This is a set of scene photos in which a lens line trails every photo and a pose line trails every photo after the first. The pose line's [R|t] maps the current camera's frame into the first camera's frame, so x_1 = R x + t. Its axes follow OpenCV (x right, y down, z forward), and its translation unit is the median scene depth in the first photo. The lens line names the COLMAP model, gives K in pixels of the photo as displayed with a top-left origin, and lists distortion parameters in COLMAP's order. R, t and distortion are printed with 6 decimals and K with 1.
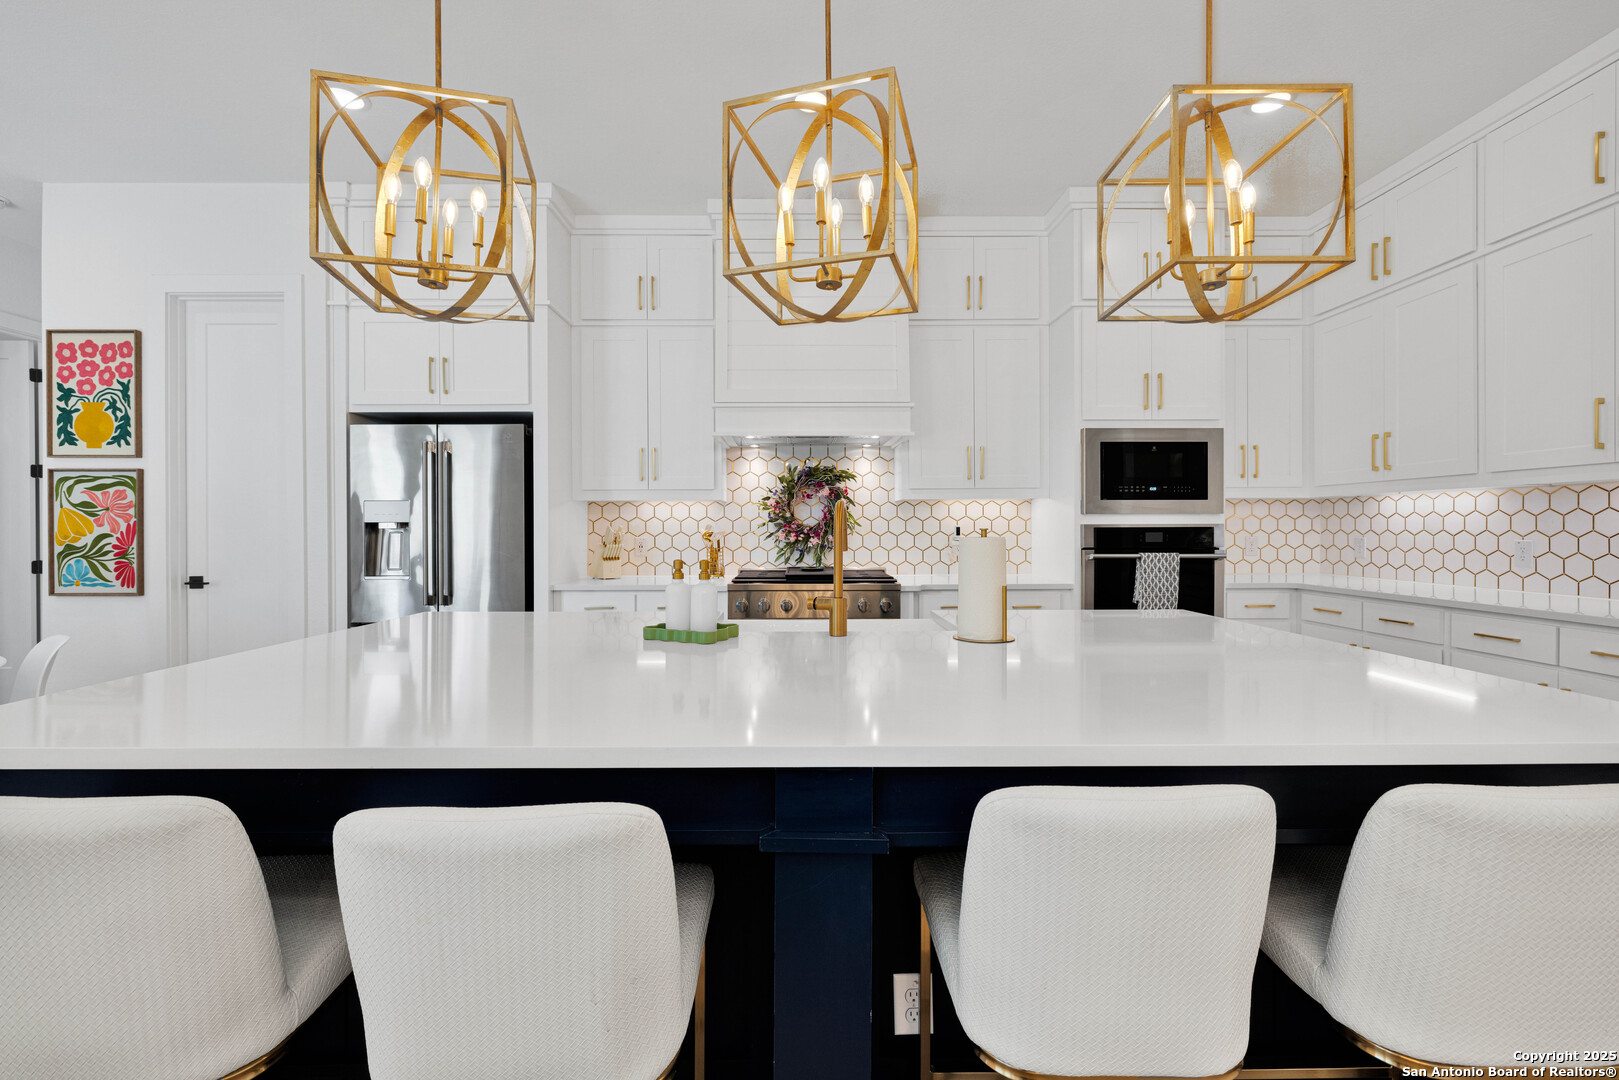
lens RADIAL K [[670.7, 0, 802.9], [0, 670.7, 530.5], [0, 0, 1]] dist [-0.002387, 0.000299]
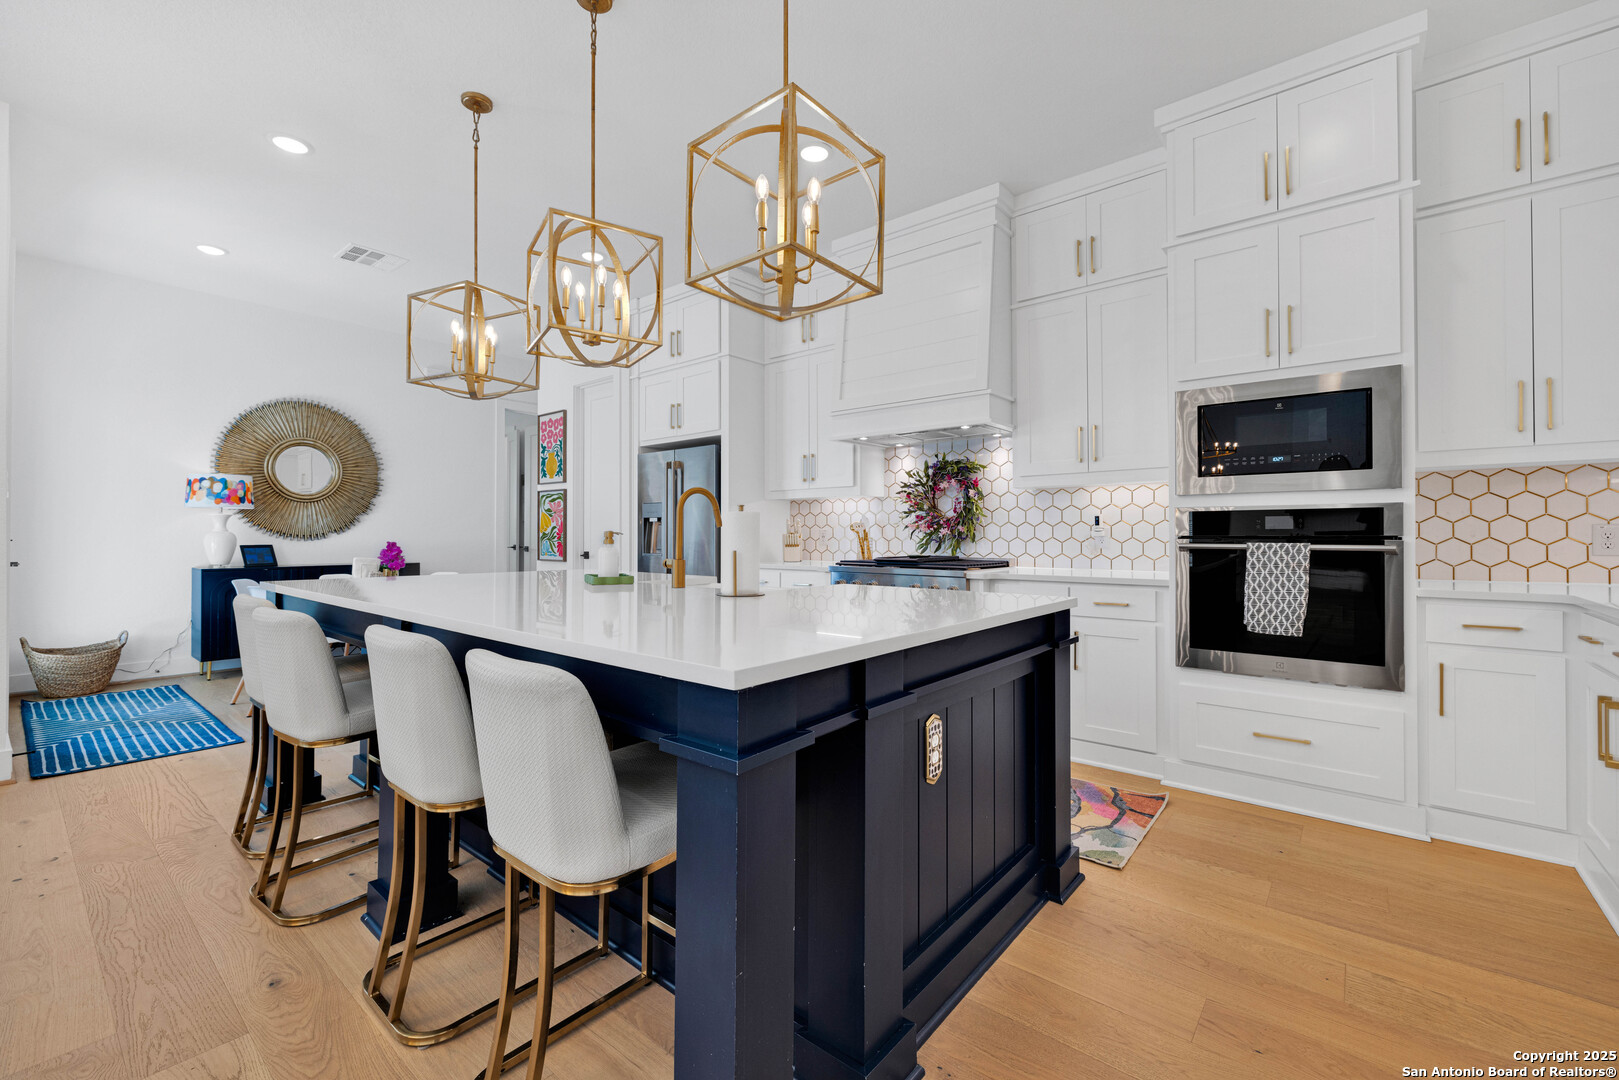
lens RADIAL K [[670.7, 0, 804.6], [0, 670.7, 532.1], [0, 0, 1]] dist [-0.002387, 0.000299]
pose [[0.761818, -0.000472, -0.647791, 0.606462], [-0.004991, 0.999966, -0.006598, 0.028420], [0.647772, 0.008259, 0.761790, 0.072282]]
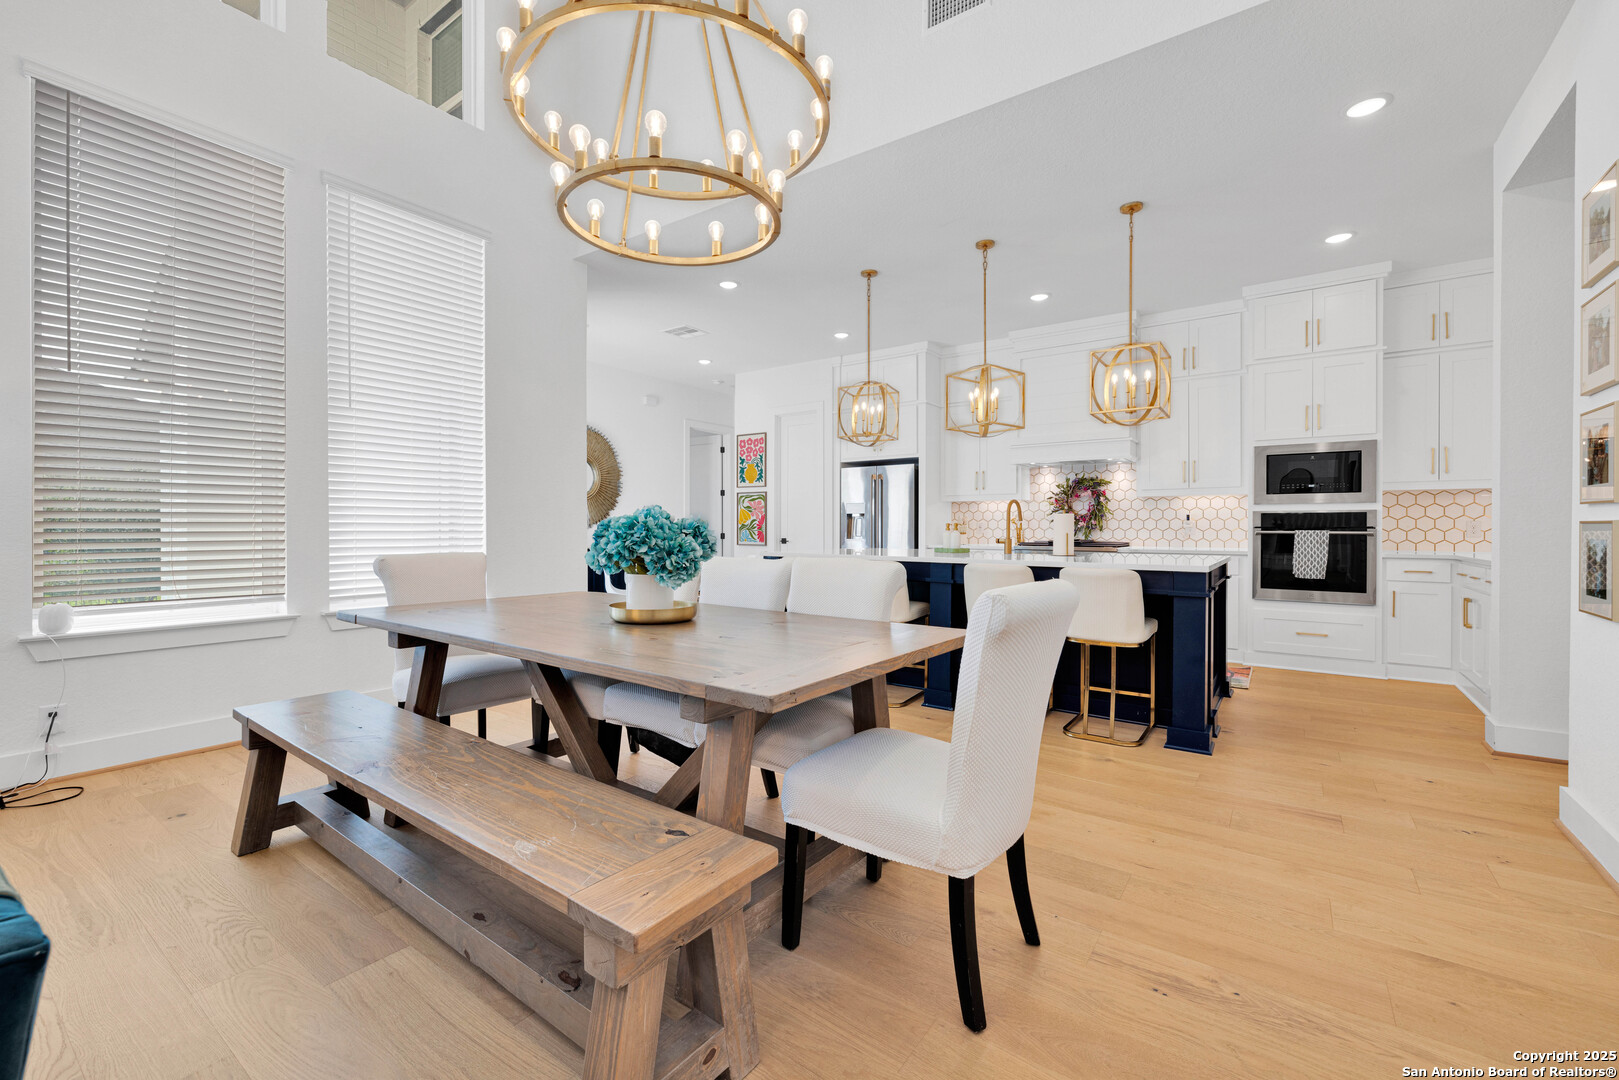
lens RADIAL K [[670.7, 0, 803.8], [0, 670.7, 533.0], [0, 0, 1]] dist [-0.002387, 0.000299]
pose [[0.804719, 0.008919, -0.593589, 0.500435], [-0.006932, 0.999960, 0.005628, 0.037997], [0.593616, -0.000414, 0.804748, -0.794356]]
